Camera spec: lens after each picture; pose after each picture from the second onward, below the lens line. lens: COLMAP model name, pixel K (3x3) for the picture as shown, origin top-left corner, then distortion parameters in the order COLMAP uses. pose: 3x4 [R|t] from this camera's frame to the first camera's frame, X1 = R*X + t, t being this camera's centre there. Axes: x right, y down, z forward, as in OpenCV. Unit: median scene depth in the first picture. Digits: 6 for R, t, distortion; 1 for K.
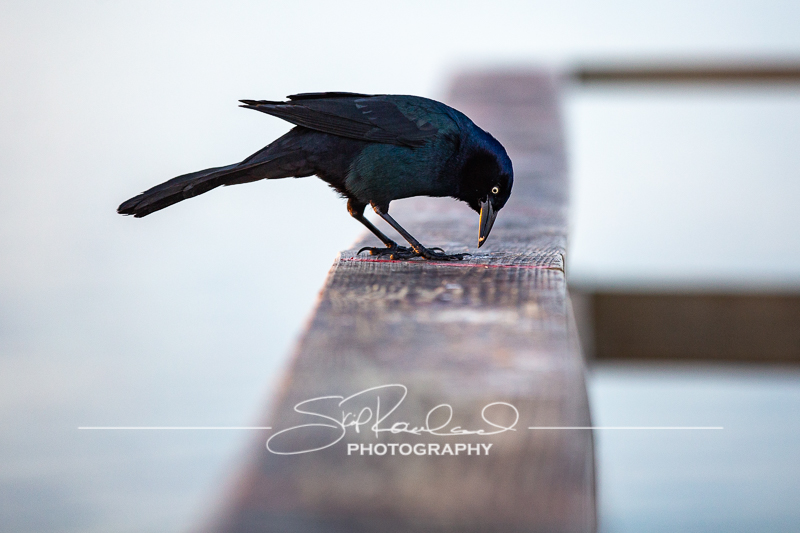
lens RADIAL K [[4597.2, 0, 400.0], [0, 4597.2, 266.5], [0, 0, 1]] dist [-0.089222, -4.422889]
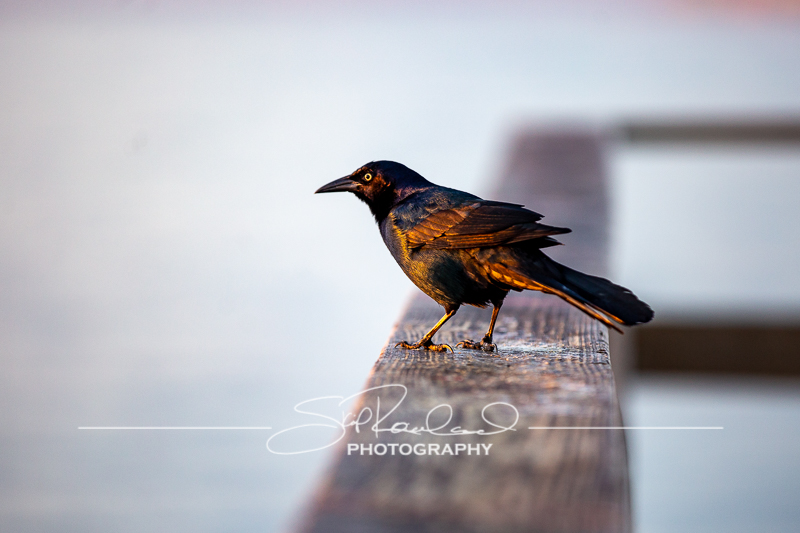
lens RADIAL K [[4597.2, 0, 400.0], [0, 4597.2, 266.5], [0, 0, 1]] dist [-0.089222, -4.422889]
pose [[0.999617, 0.004765, -0.027260, 0.015647], [-0.004894, 0.999977, -0.004667, -0.003628], [0.027237, 0.004798, 0.999617, -0.133664]]
